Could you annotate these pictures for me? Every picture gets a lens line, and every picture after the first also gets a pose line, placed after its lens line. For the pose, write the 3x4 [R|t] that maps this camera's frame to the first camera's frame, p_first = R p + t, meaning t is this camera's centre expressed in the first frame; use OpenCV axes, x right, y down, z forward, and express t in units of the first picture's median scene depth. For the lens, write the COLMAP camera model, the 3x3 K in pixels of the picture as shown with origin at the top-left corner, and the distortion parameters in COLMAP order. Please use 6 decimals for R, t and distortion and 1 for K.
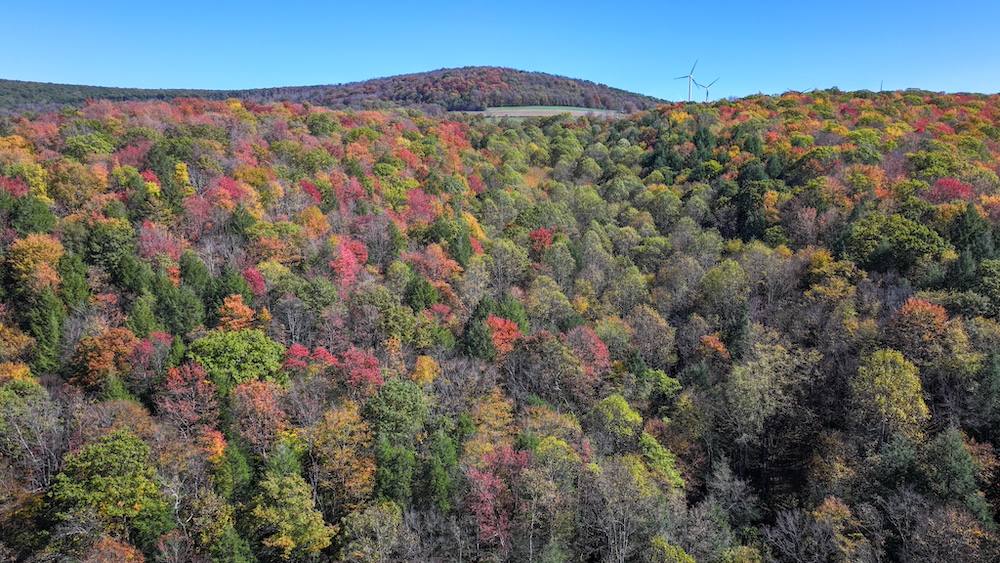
lens RADIAL K [[723.8, 0, 500.0], [0, 723.8, 281.5], [0, 0, 1]] dist [0.008916, -0.000719]
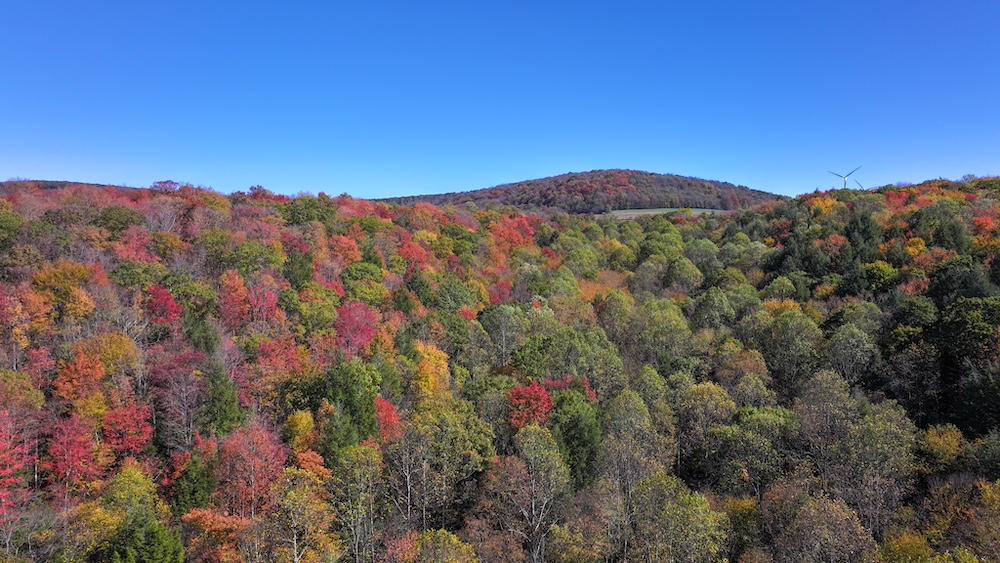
lens RADIAL K [[723.8, 0, 500.0], [0, 723.8, 281.5], [0, 0, 1]] dist [0.008916, -0.000719]
pose [[0.981243, 0.009029, -0.192563, 0.093783], [-0.036857, 0.989262, -0.141426, -0.049866], [0.189218, 0.145871, 0.971040, 0.333624]]
